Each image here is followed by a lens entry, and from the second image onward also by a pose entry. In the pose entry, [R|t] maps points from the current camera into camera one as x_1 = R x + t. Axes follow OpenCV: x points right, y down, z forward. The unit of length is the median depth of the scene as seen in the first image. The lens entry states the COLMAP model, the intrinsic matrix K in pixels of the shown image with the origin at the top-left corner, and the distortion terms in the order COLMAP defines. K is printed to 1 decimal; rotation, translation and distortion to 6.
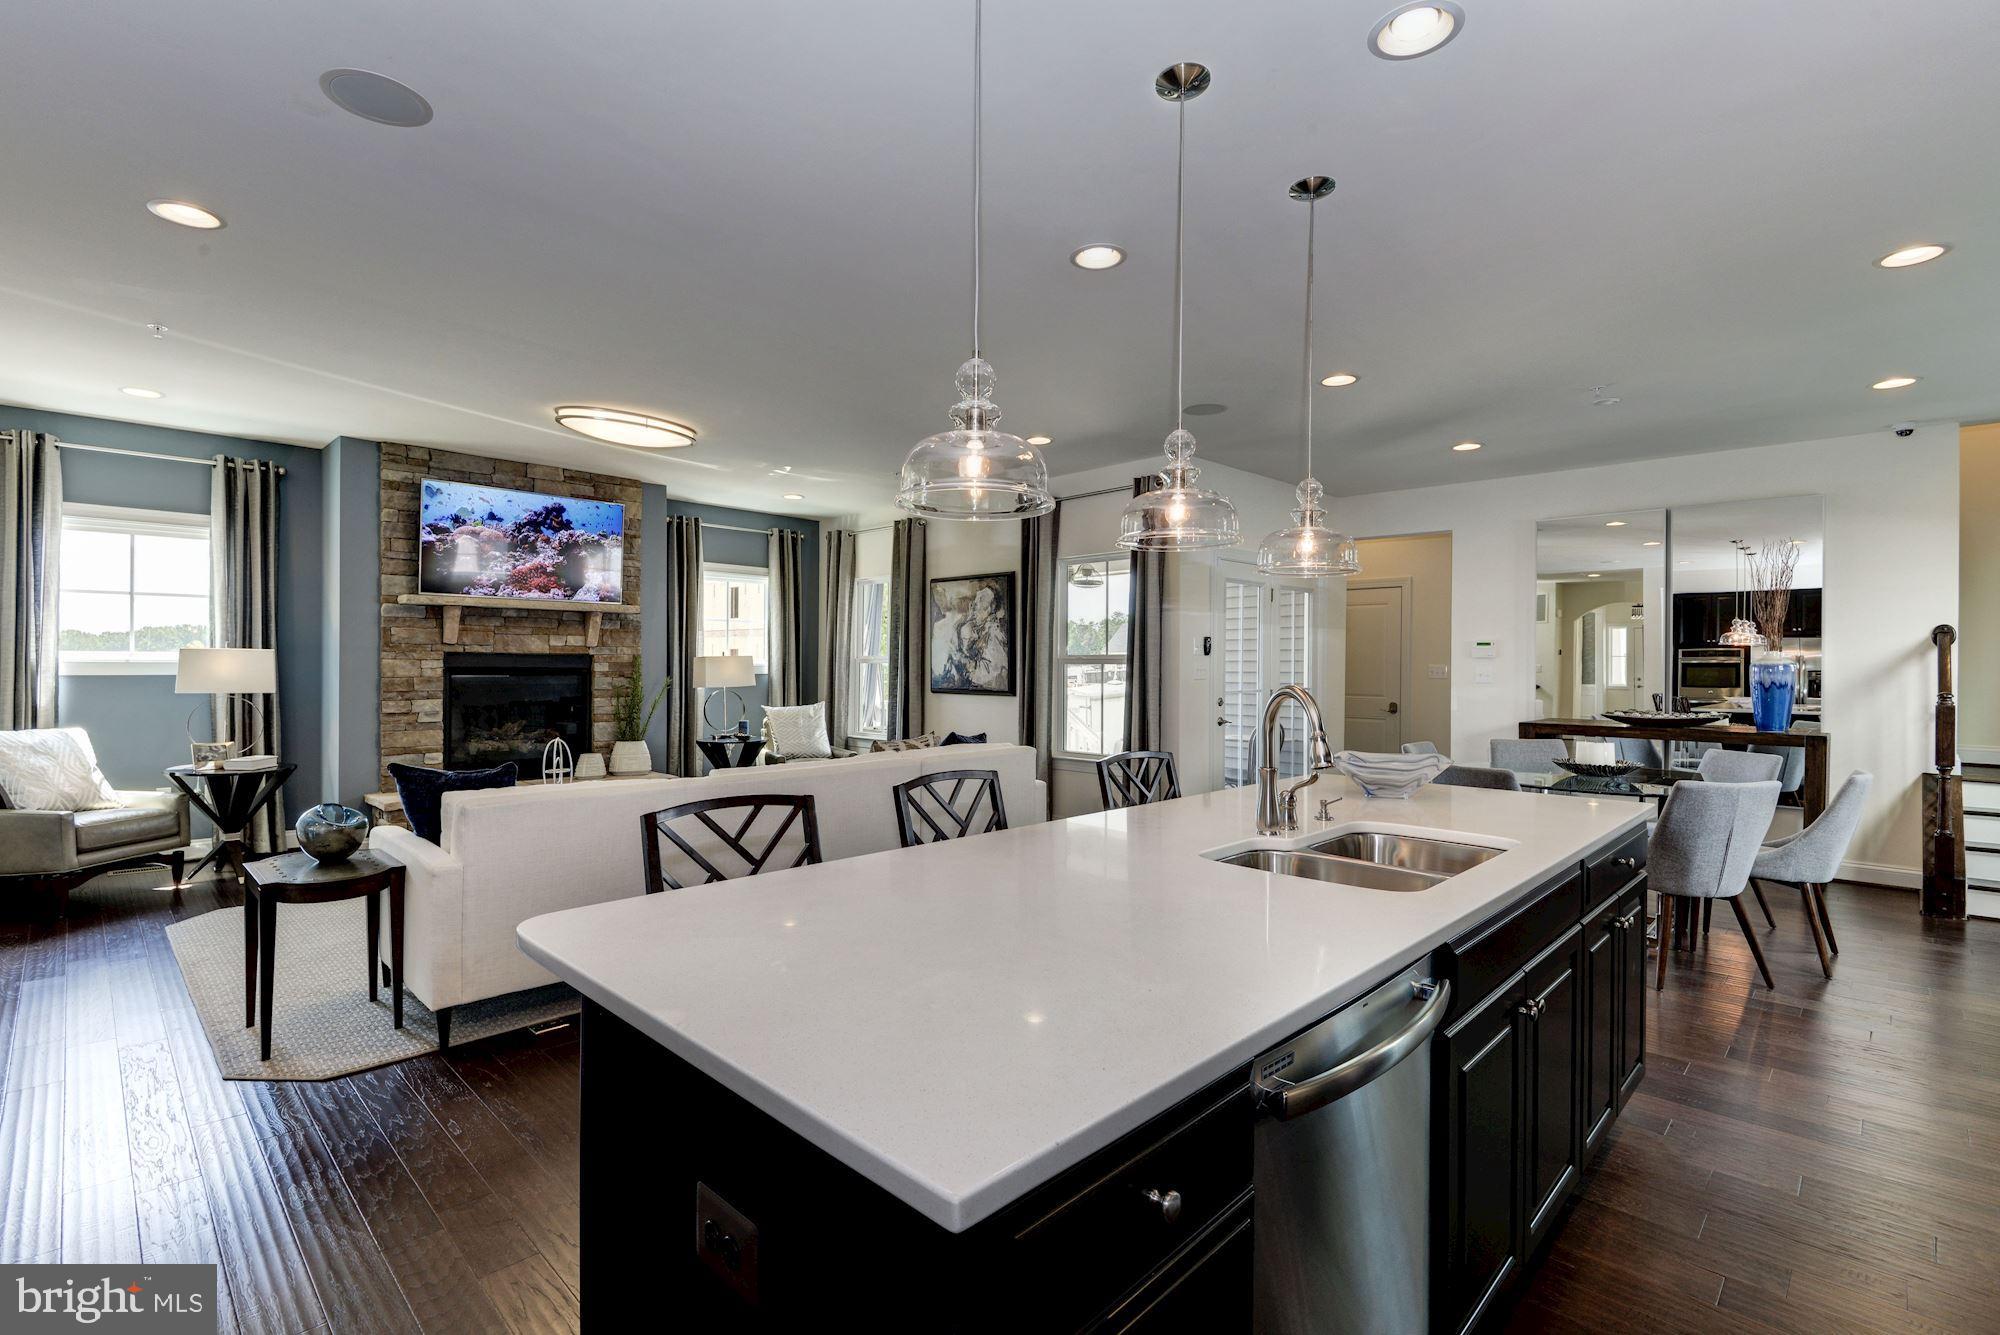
lens RADIAL K [[910.9, 0, 995.3], [0, 910.9, 653.3], [0, 0, 1]] dist [0.002541, -0.011593]
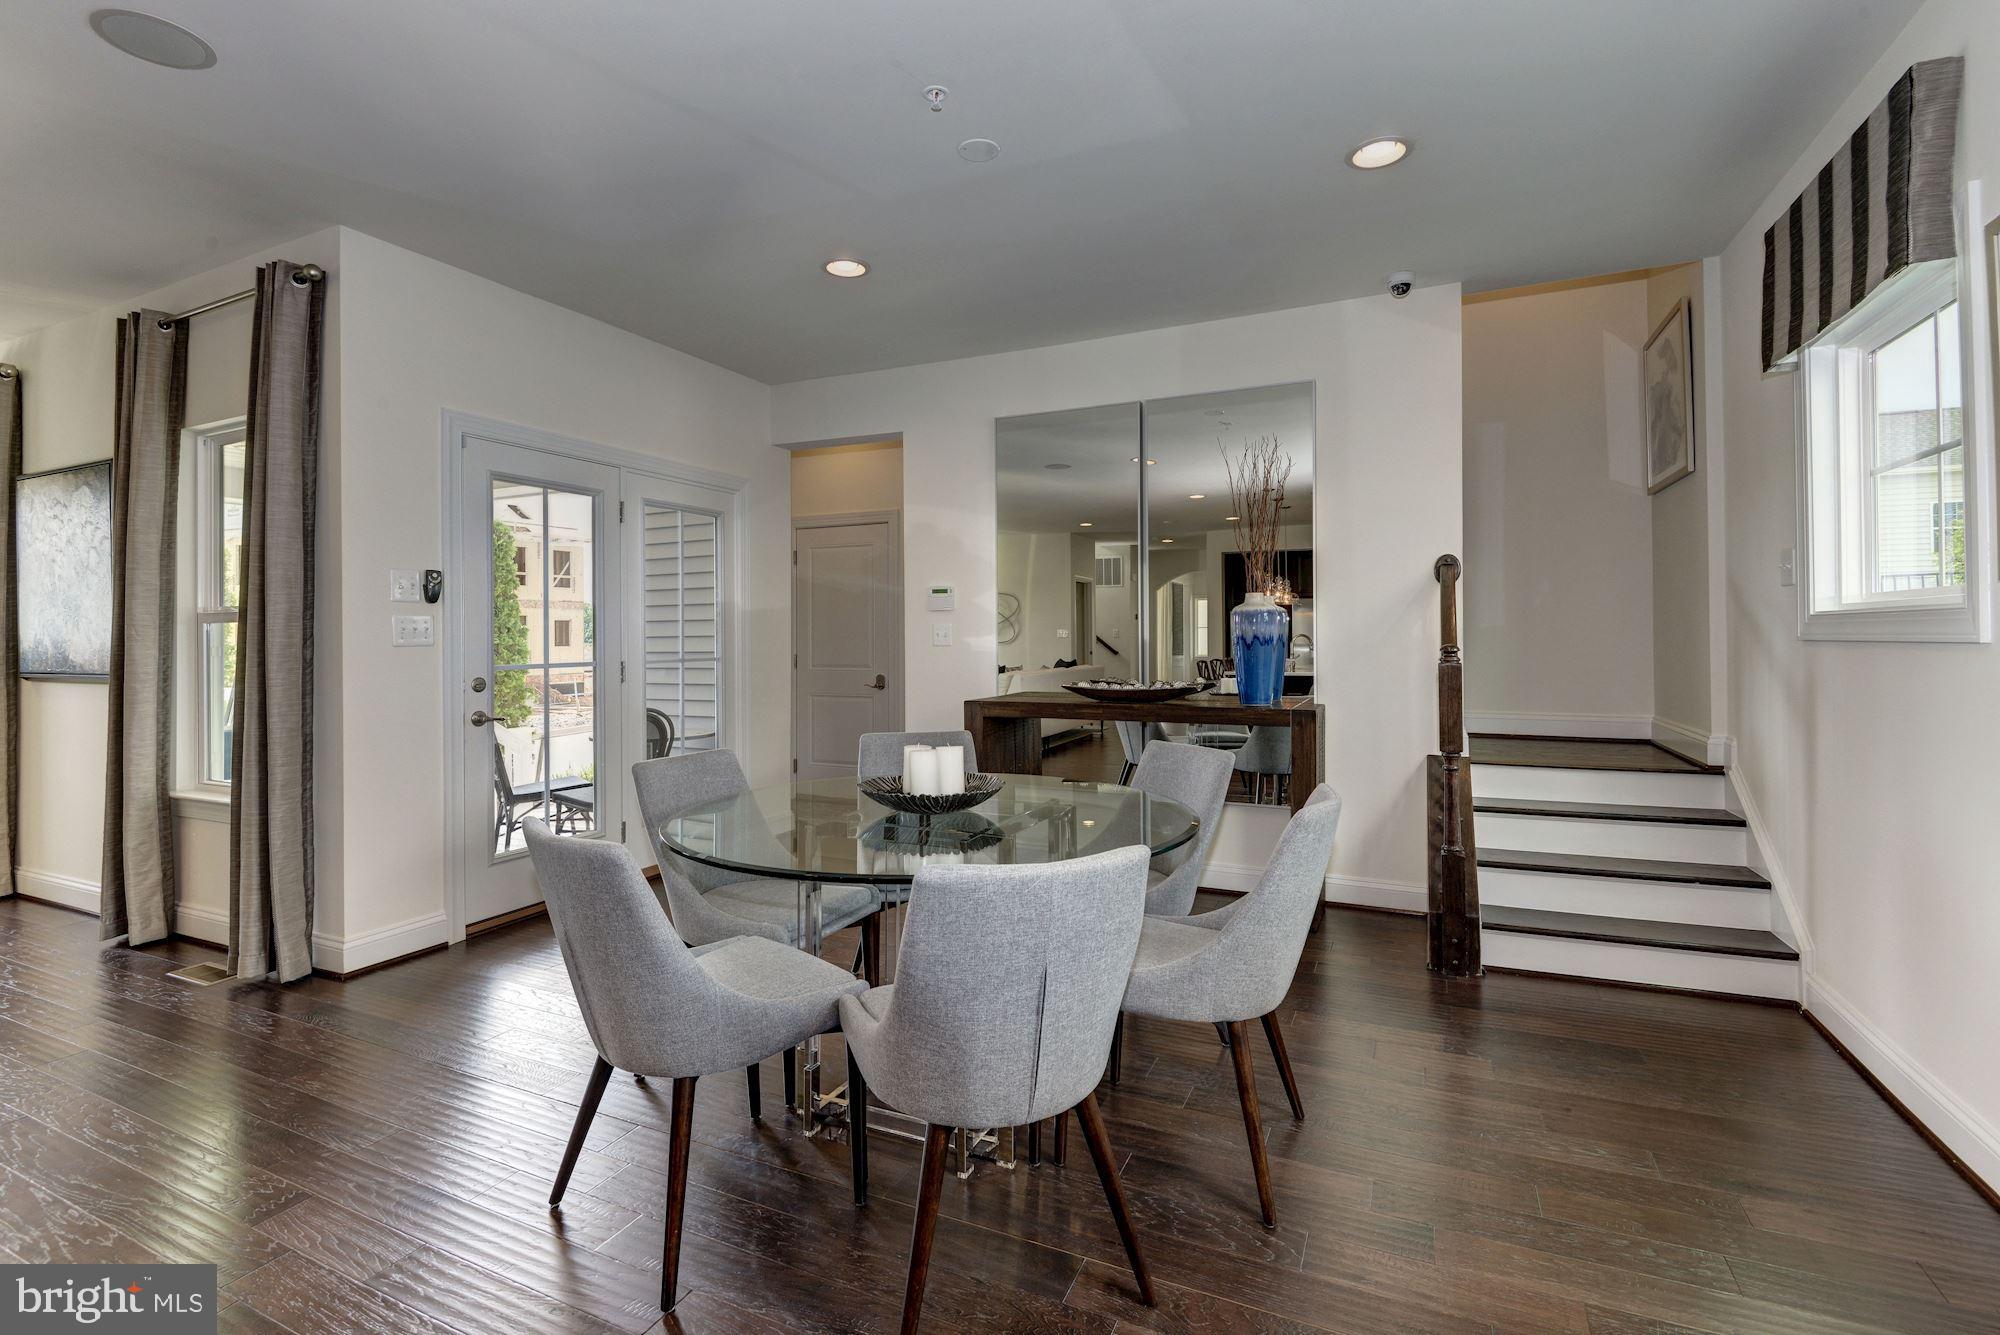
lens RADIAL K [[899.2, 0, 1003.8], [0, 899.2, 619.7], [0, 0, 1]] dist [0.000719, -0.000035]
pose [[0.939322, -0.005701, 0.342988, 0.389759], [0.009086, 0.999925, -0.008264, 0.021246], [-0.342915, 0.010880, 0.939303, 0.367715]]
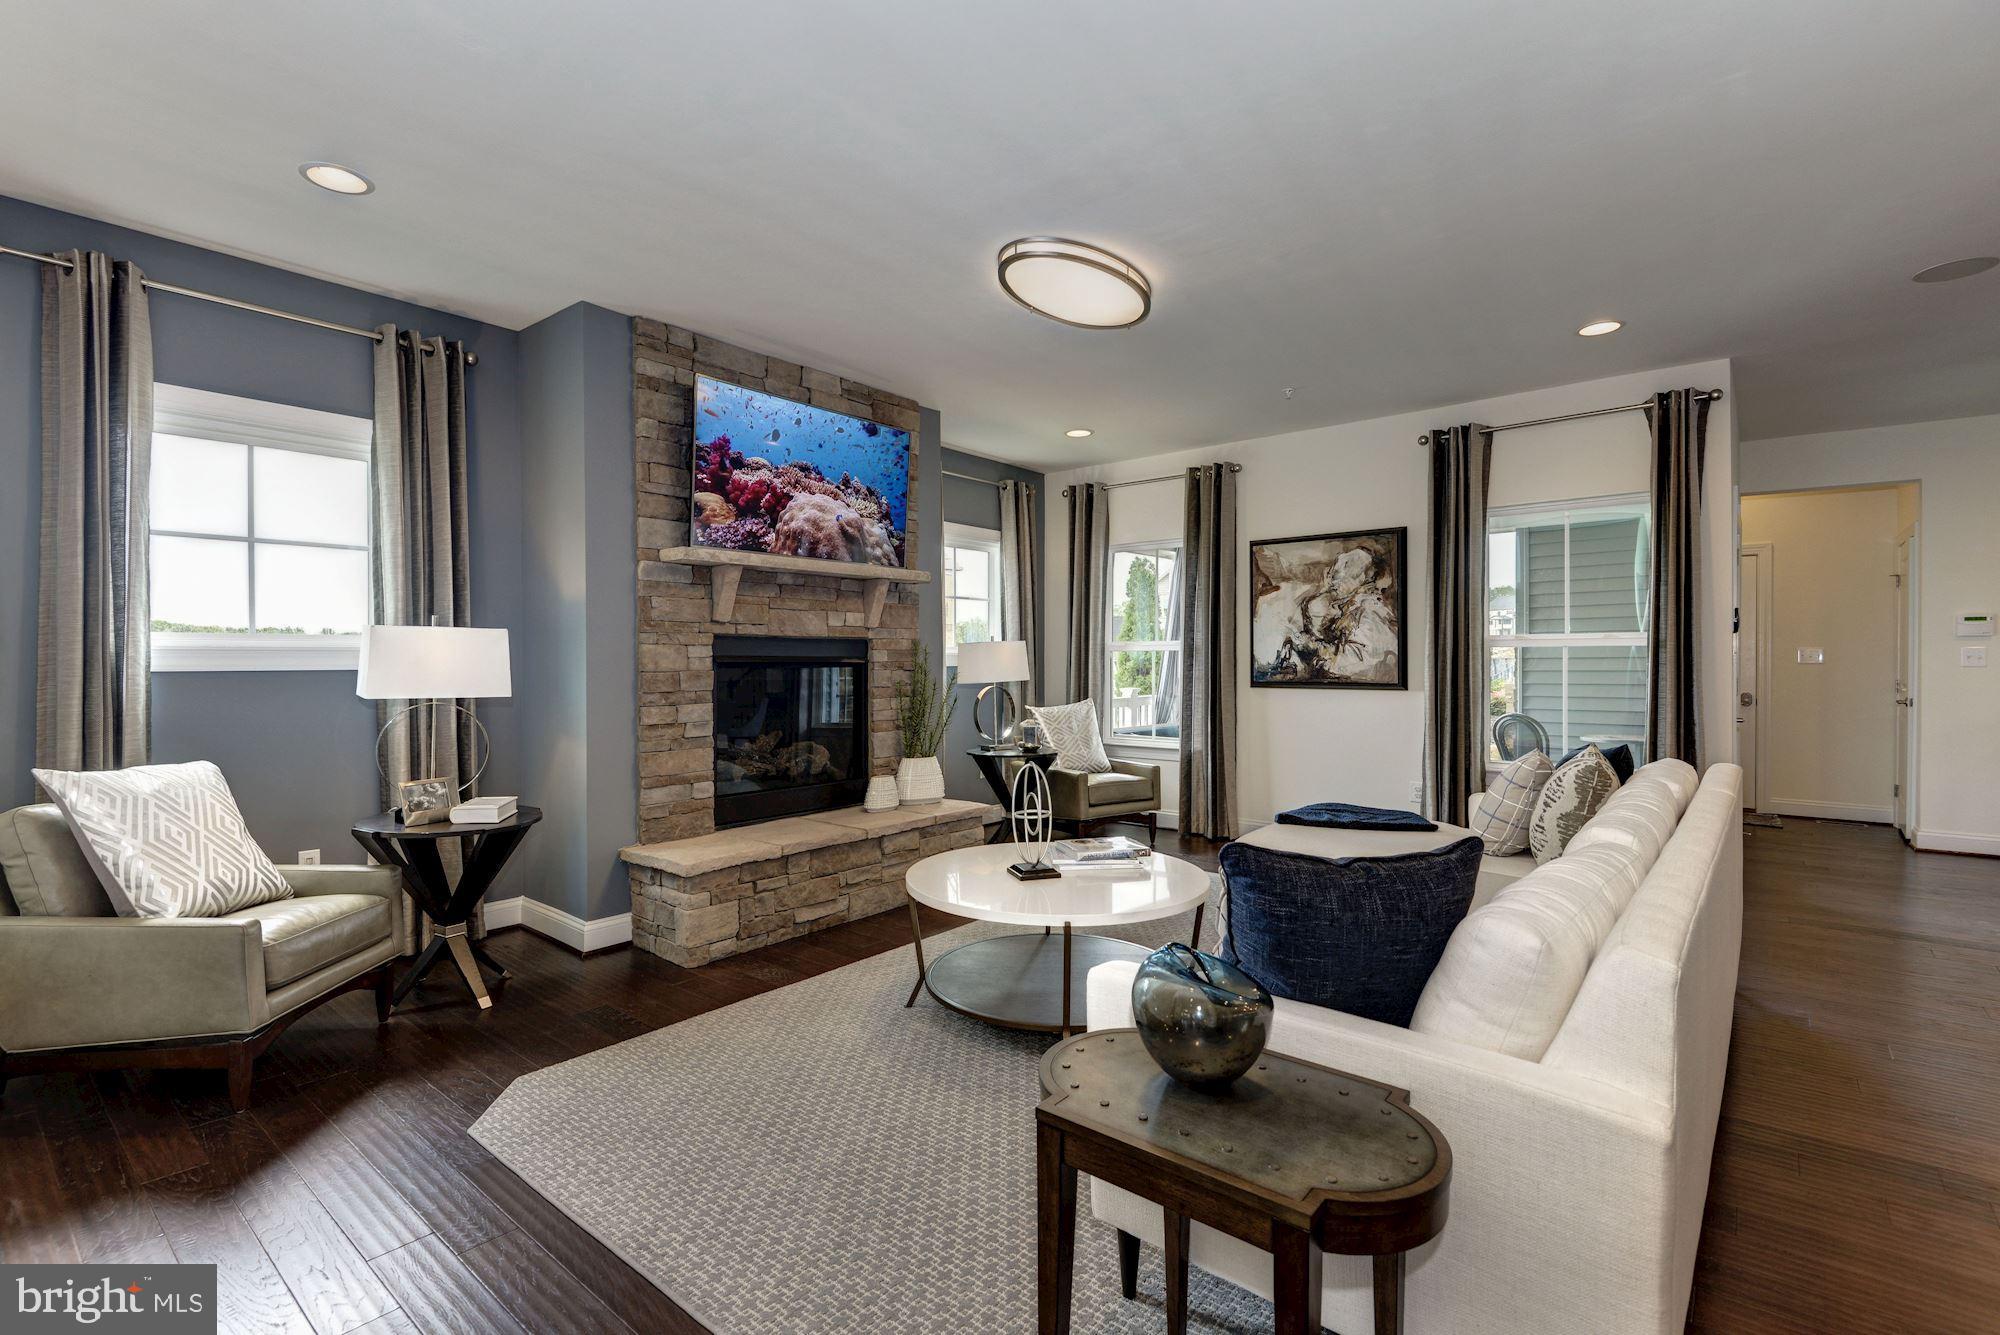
lens RADIAL K [[903.4, 0, 972.3], [0, 903.4, 659.1], [0, 0, 1]] dist [0.009133, -0.010051]
pose [[0.997623, -0.008434, 0.068397, -0.463385], [0.007708, 0.999911, 0.010878, 0.011773], [-0.068483, -0.010325, 0.997599, 0.312720]]
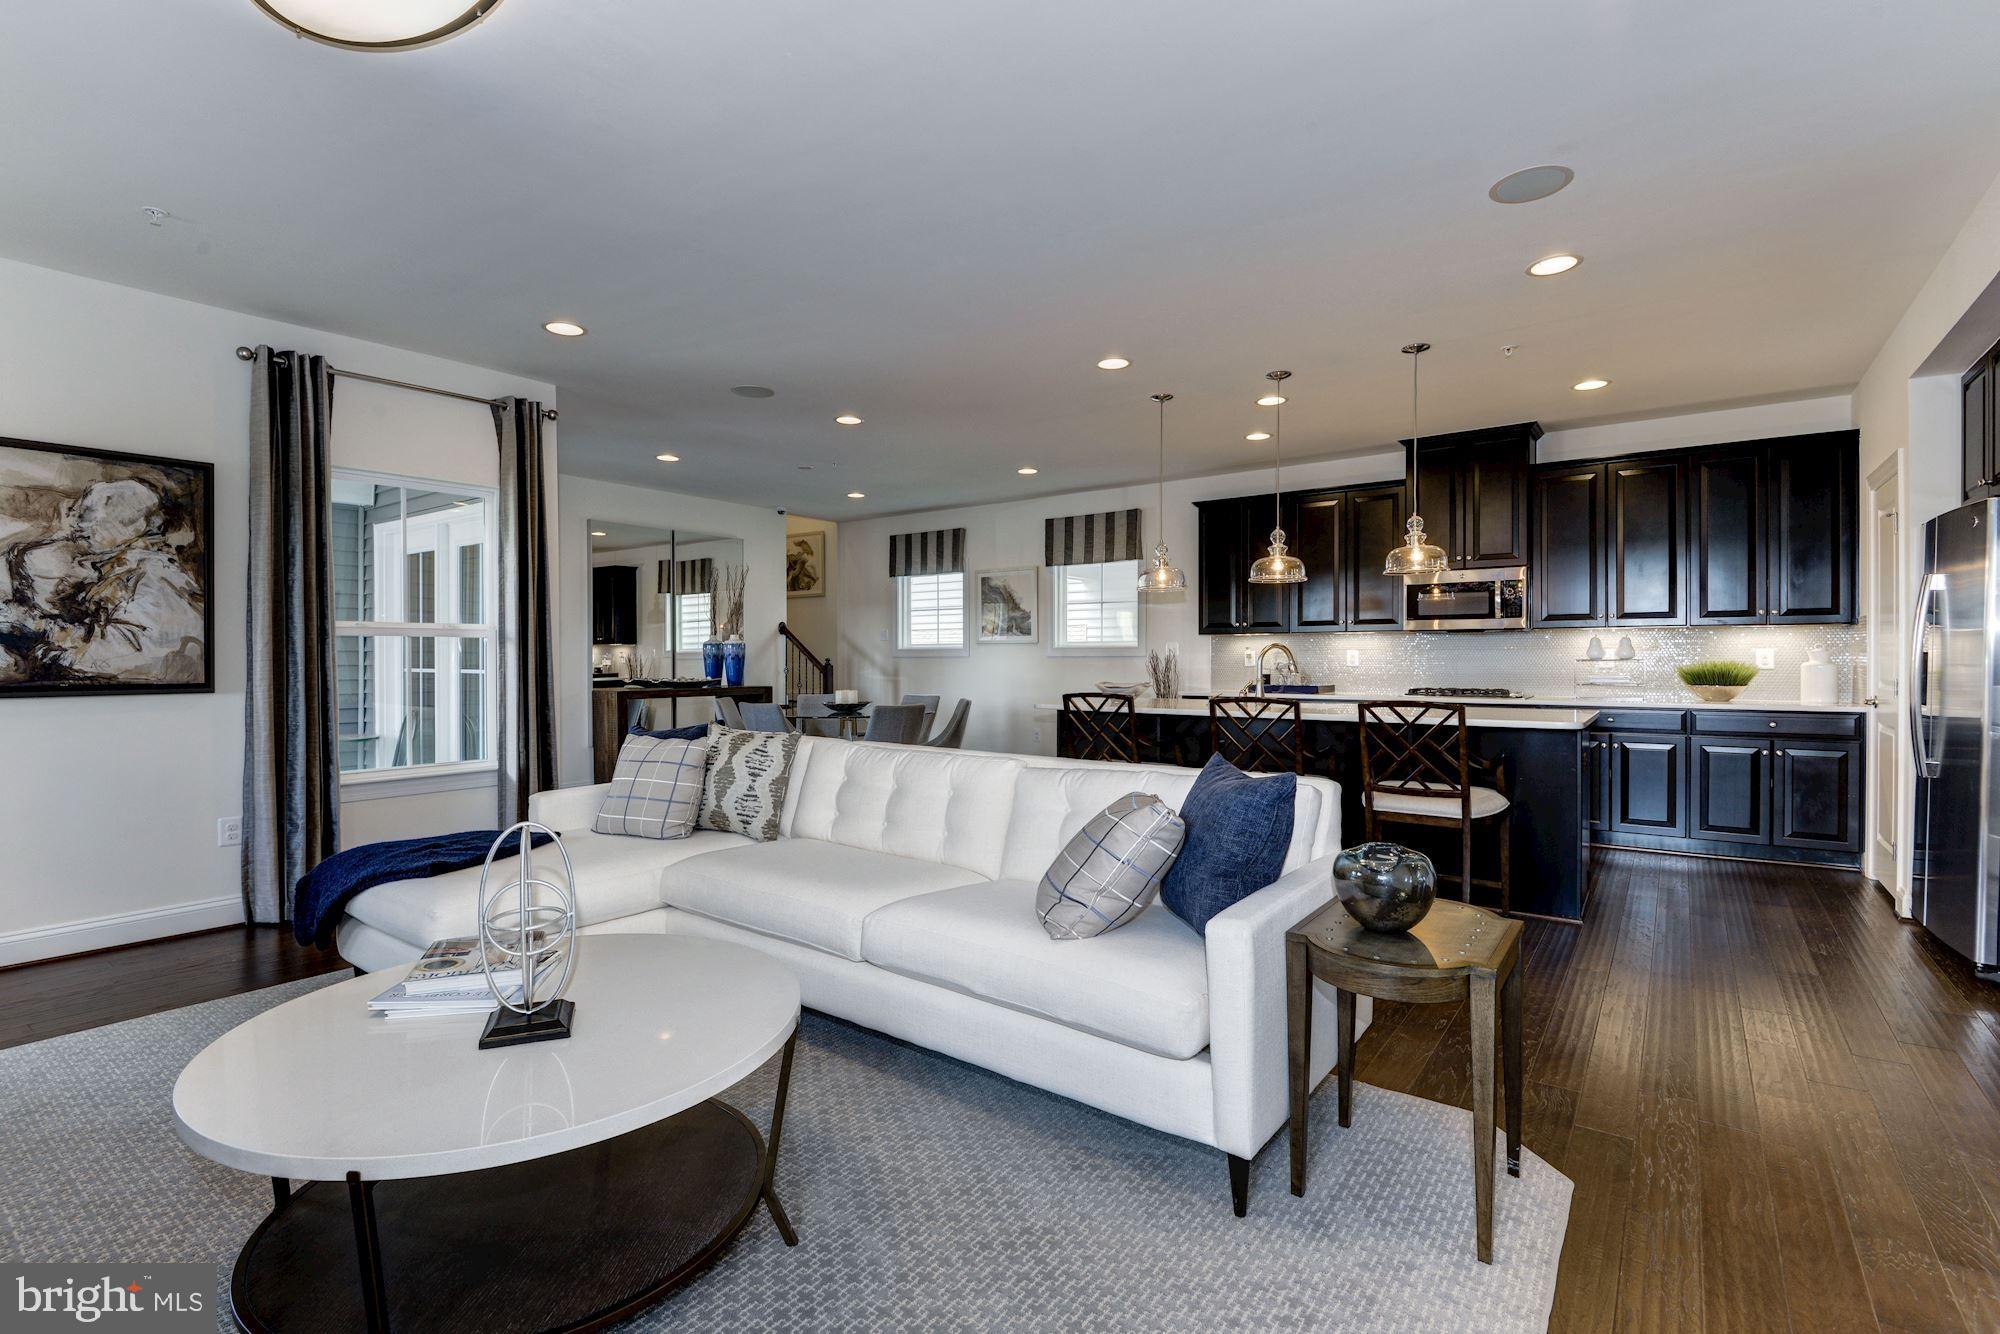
lens RADIAL K [[903.4, 0, 972.3], [0, 903.4, 658.6], [0, 0, 1]] dist [0.009133, -0.010051]
pose [[-0.125634, -0.006315, 0.992057, -0.675488], [-0.005998, 0.999966, 0.005606, 0.024756], [-0.992059, -0.005246, -0.125668, 0.721927]]
